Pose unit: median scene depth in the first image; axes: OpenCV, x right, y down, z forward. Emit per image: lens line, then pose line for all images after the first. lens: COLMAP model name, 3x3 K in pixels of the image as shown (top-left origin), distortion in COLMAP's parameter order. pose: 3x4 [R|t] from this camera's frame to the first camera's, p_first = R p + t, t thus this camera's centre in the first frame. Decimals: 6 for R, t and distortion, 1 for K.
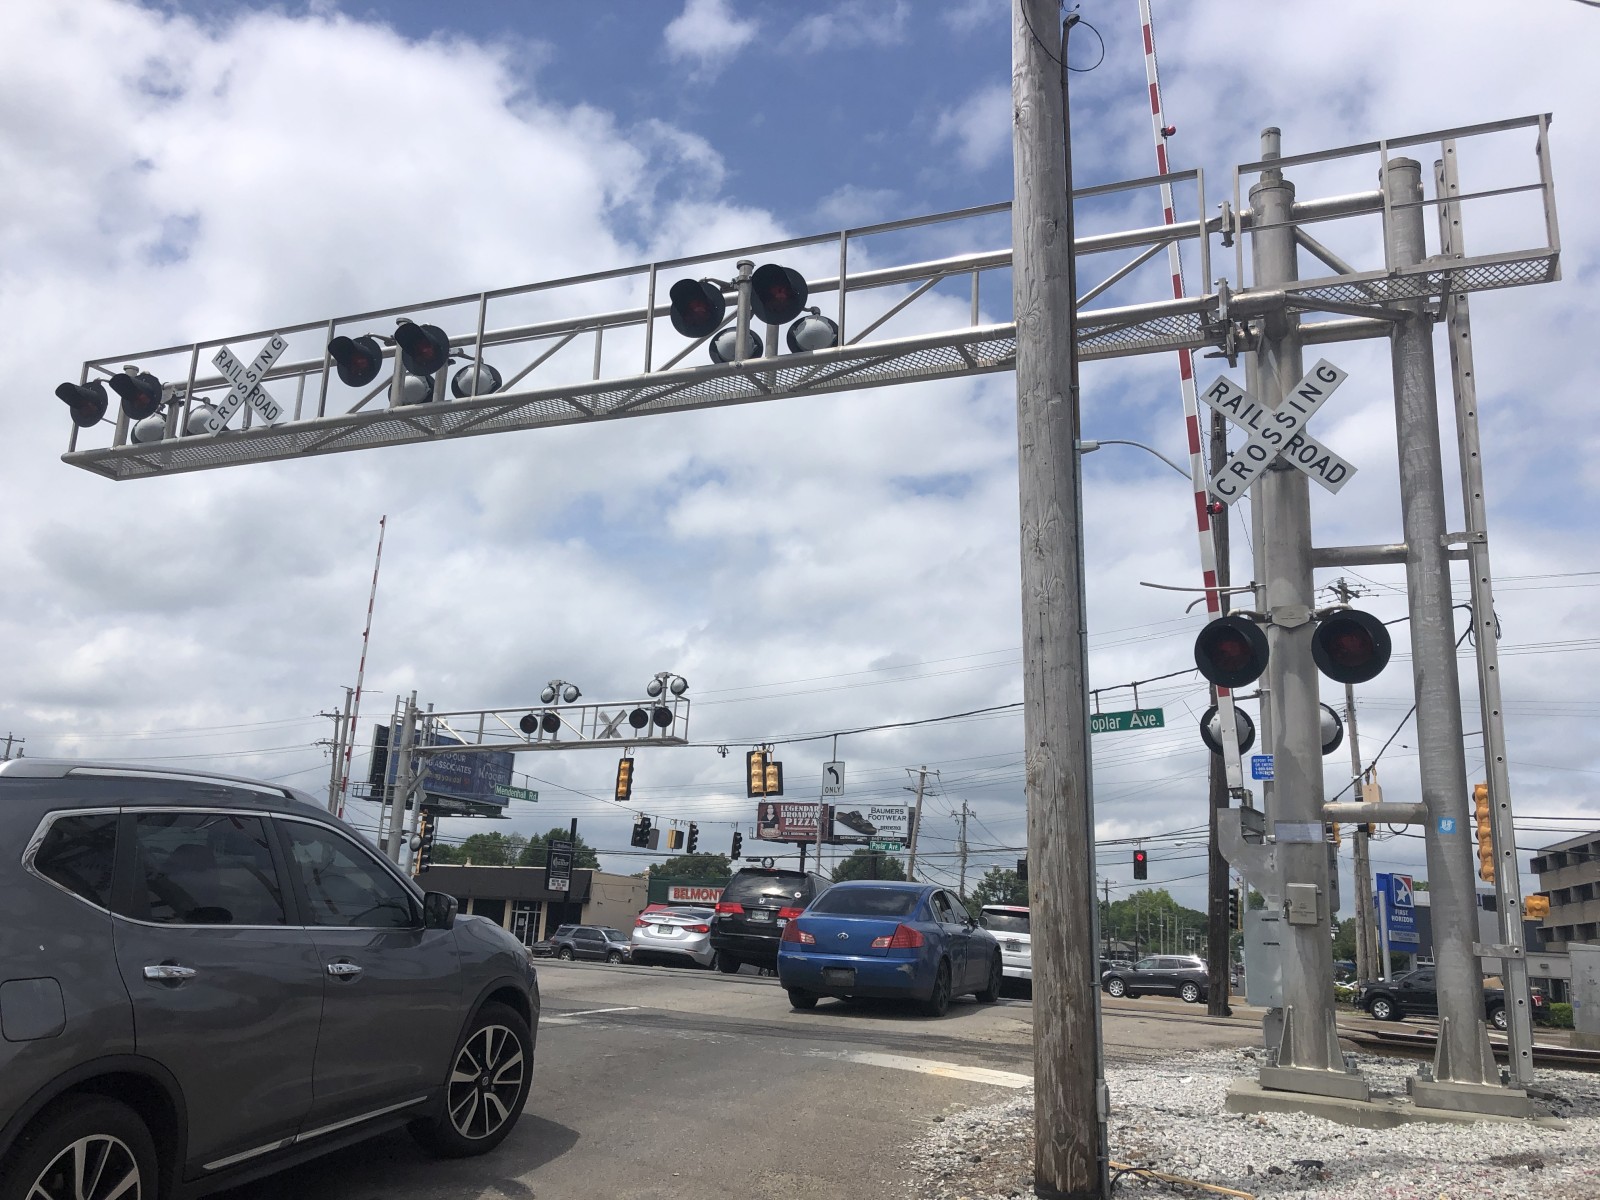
lens RADIAL K [[1327.6, 0, 758.7], [0, 1327.6, 605.2], [0, 0, 1]] dist [0.014811, -0.011150]
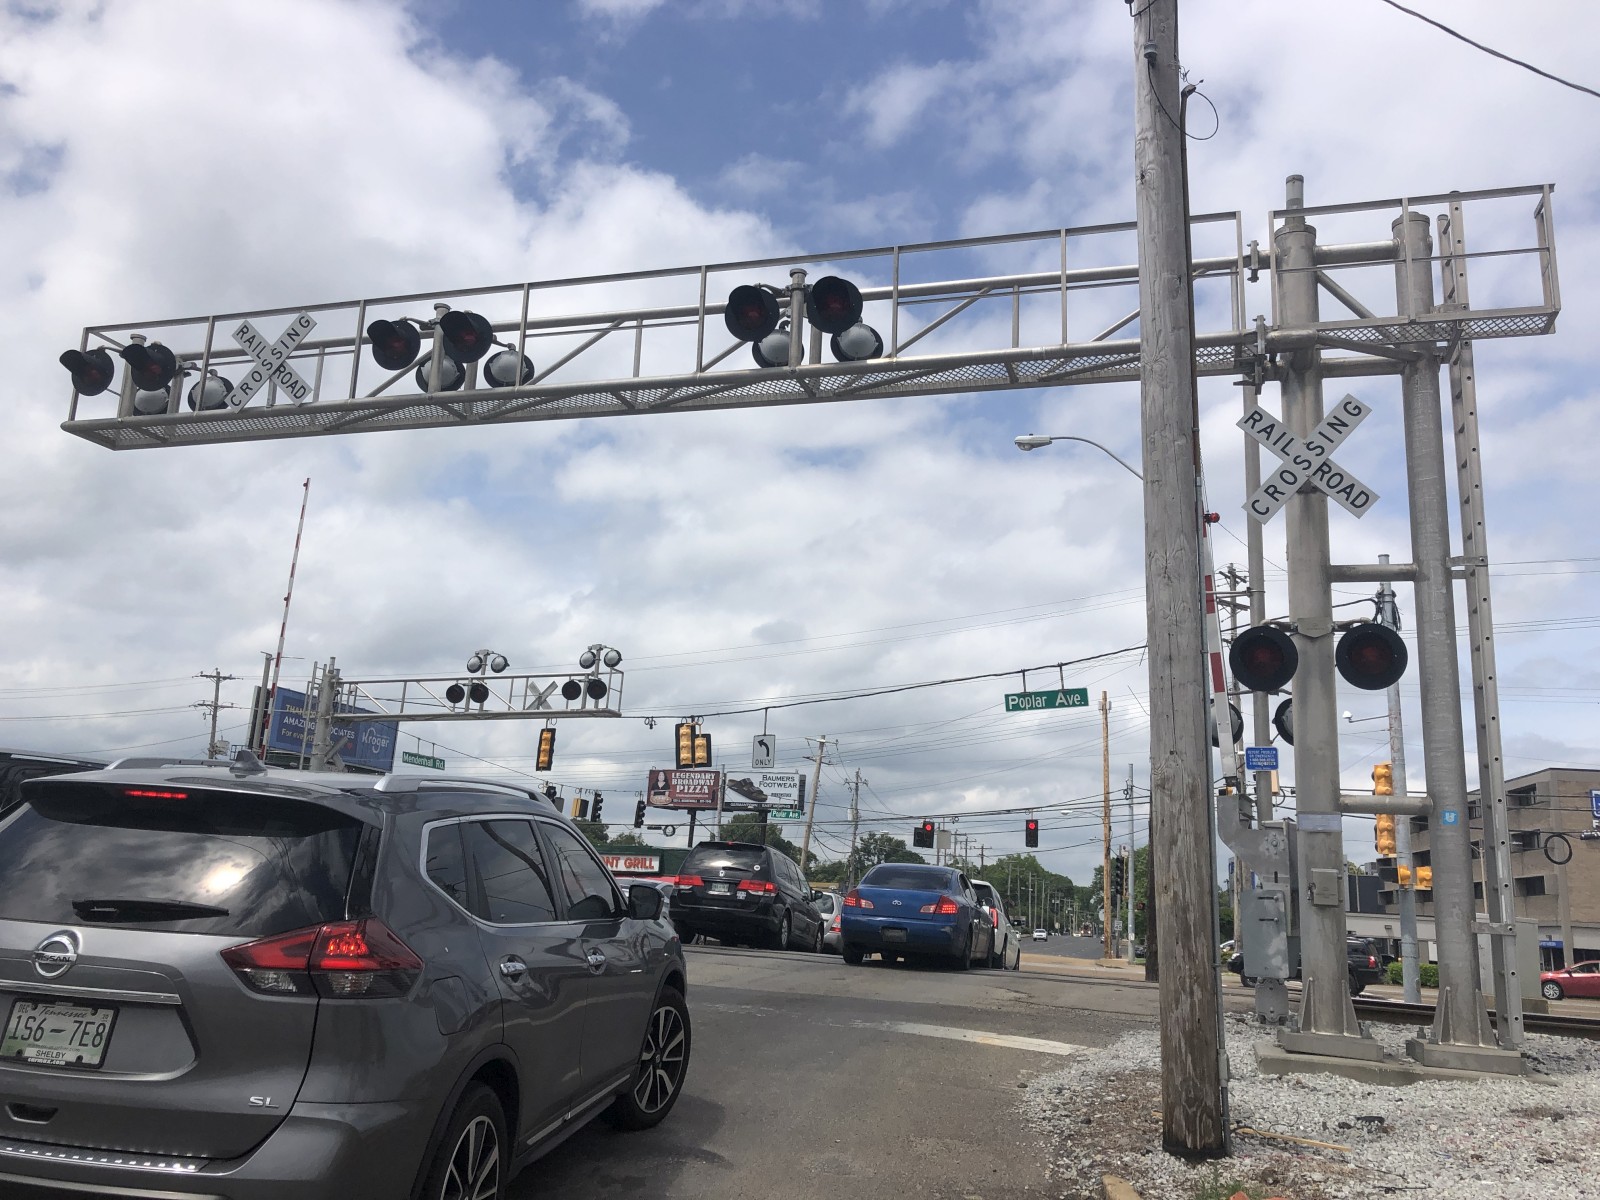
lens RADIAL K [[1324.7, 0, 800.0], [0, 1324.7, 600.0], [0, 0, 1]] dist [0.007857, 0.002430]
pose [[0.993416, 0.022478, 0.112335, -0.100774], [-0.024719, 0.999521, 0.018602, -0.016225], [-0.111863, -0.021257, 0.993496, -0.031274]]
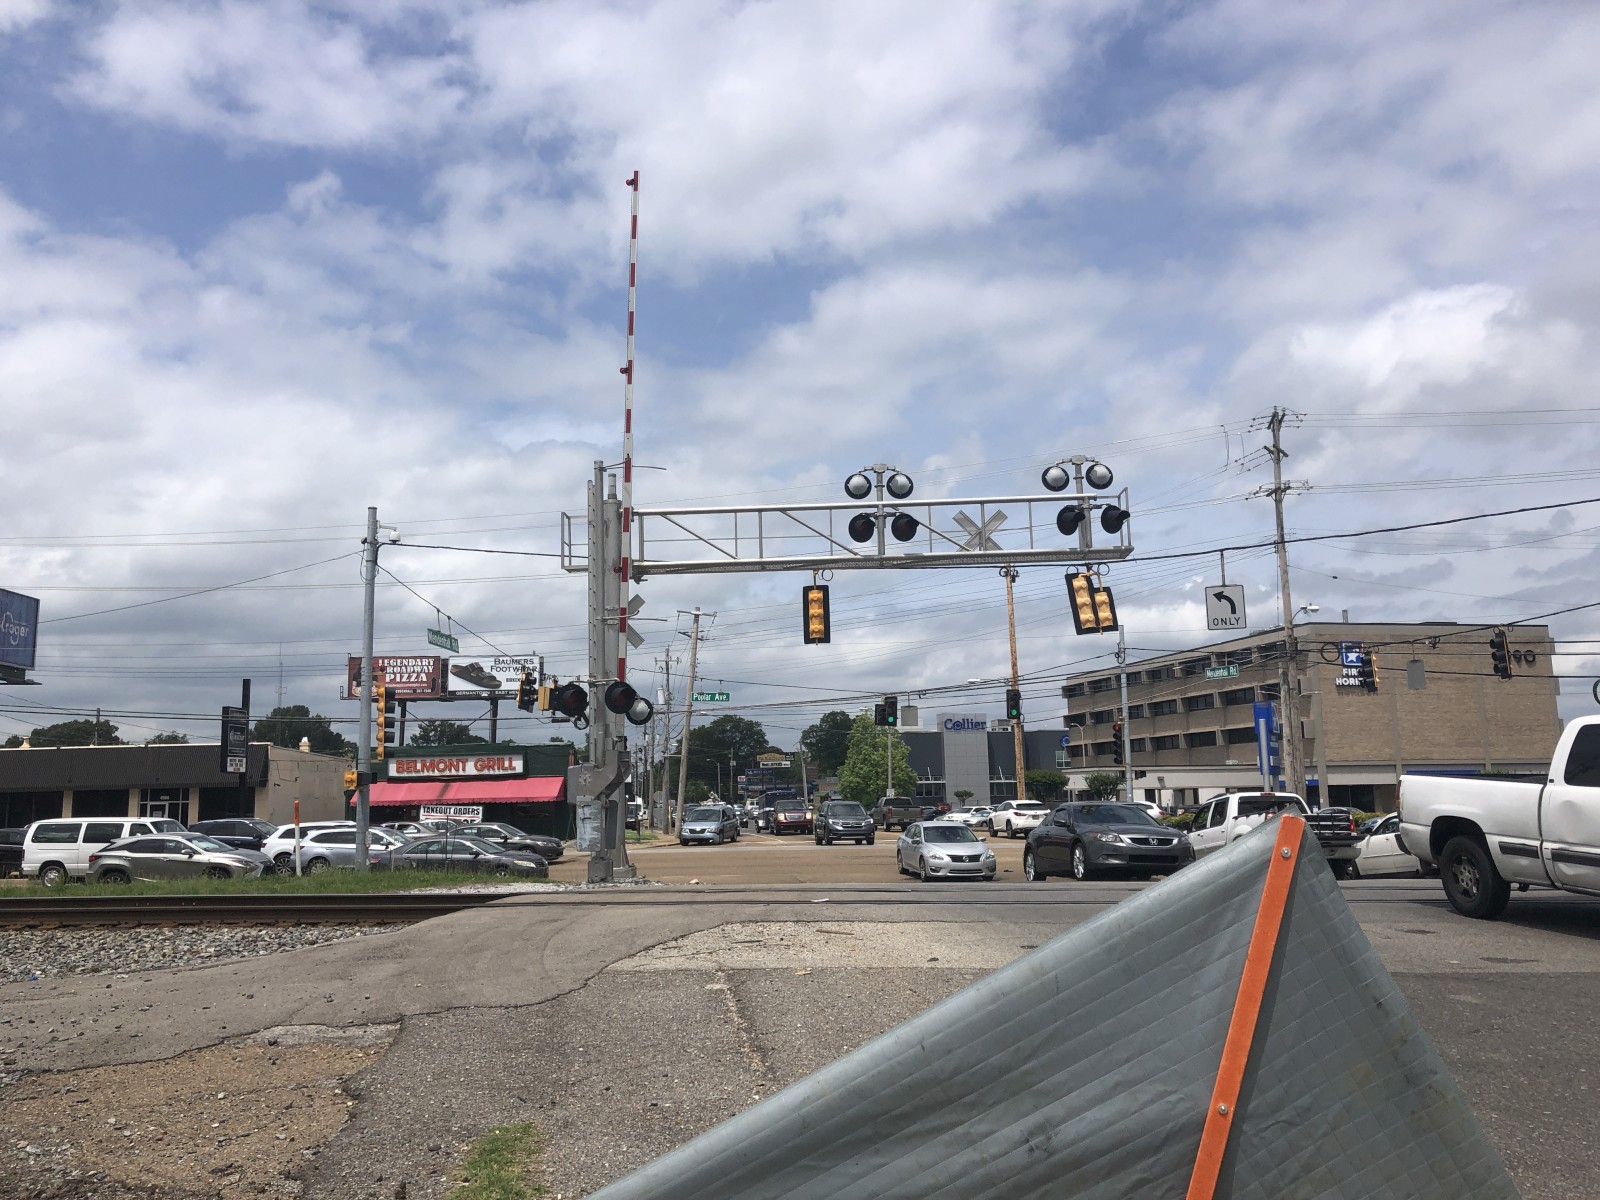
lens RADIAL K [[1300.5, 0, 734.7], [0, 1300.5, 601.8], [0, 0, 1]] dist [0.002295, -0.000262]
pose [[0.883289, -0.003548, 0.468815, -1.695133], [-0.046707, 0.994331, 0.095524, 0.216463], [-0.466496, -0.106272, 0.878116, 1.490141]]
